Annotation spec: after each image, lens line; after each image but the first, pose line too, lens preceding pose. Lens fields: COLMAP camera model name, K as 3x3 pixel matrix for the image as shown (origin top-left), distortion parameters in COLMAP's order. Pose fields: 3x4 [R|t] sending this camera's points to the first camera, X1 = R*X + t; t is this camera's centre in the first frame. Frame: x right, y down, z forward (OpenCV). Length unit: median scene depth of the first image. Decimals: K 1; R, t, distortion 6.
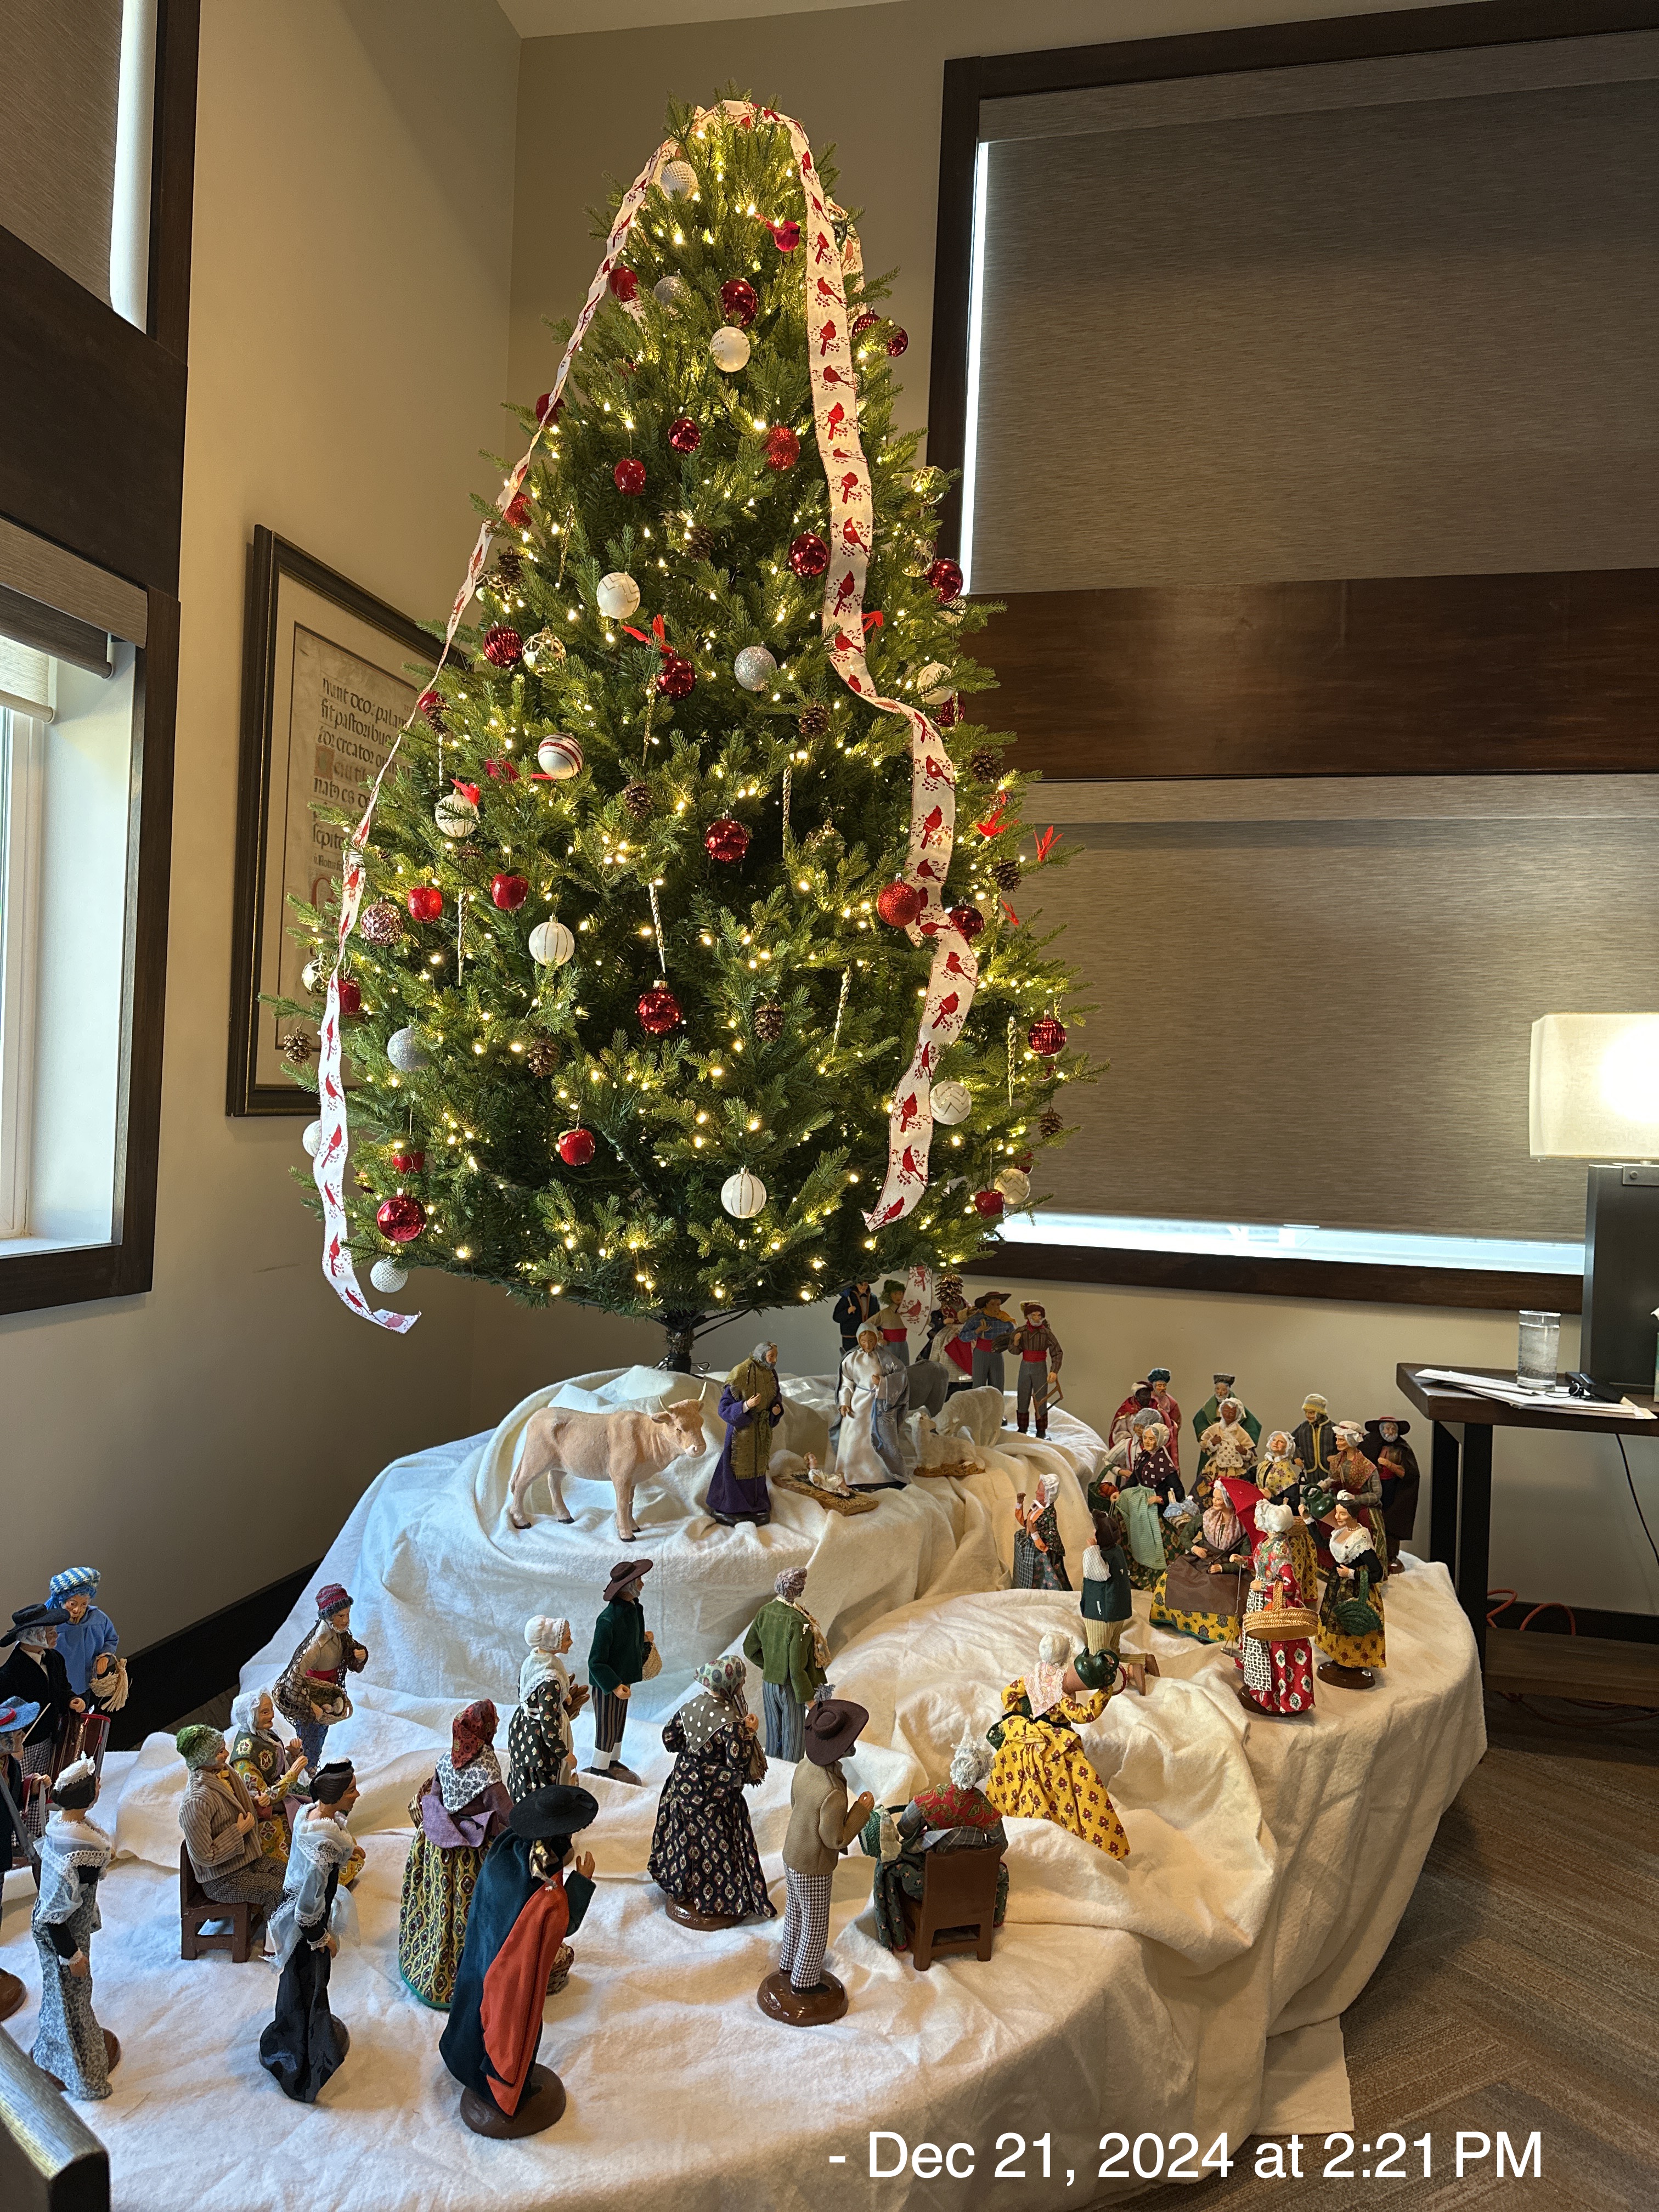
lens RADIAL K [[1569.0, 0, 829.5], [0, 1569.0, 1106.0], [0, 0, 1]] dist [0.139932, -0.154924]
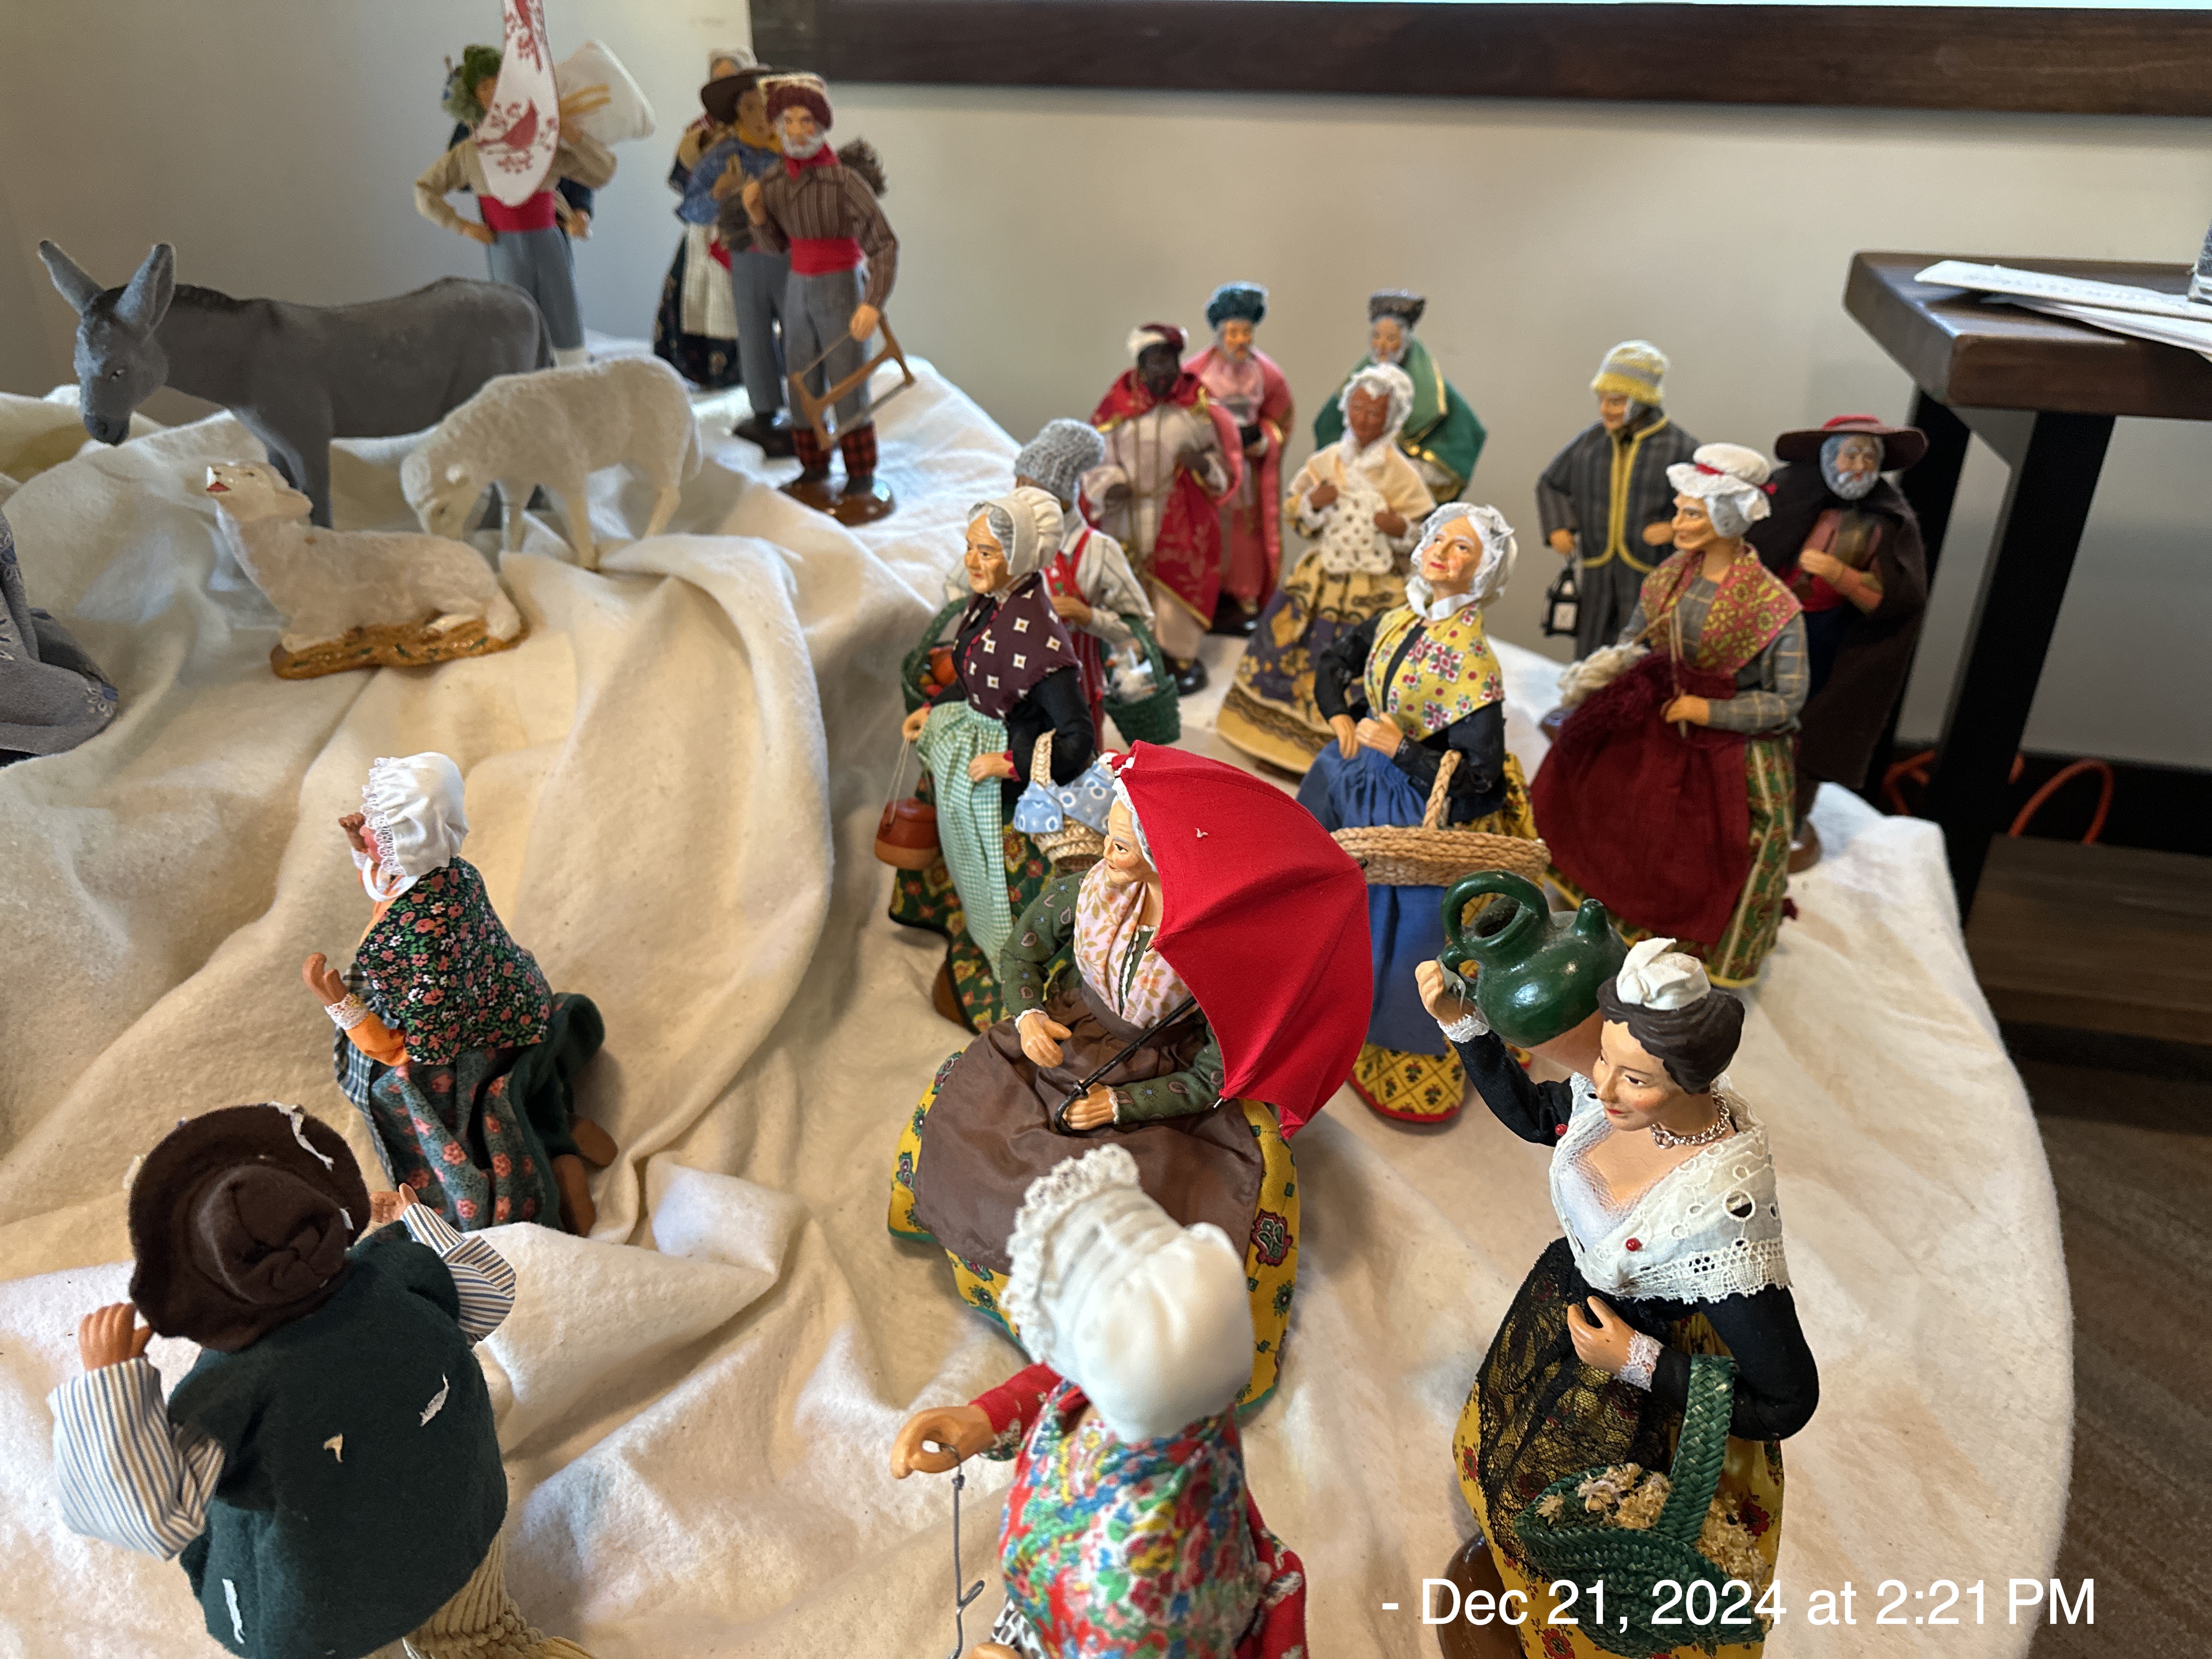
lens RADIAL K [[1678.8, 0, 1106.0], [0, 1678.8, 829.5], [0, 0, 1]] dist [0.085858, -0.198331]
pose [[0.999488, -0.017963, -0.026493, 0.234972], [0.027909, 0.894342, 0.446513, 0.128469], [0.015673, -0.447024, 0.894385, 0.739930]]
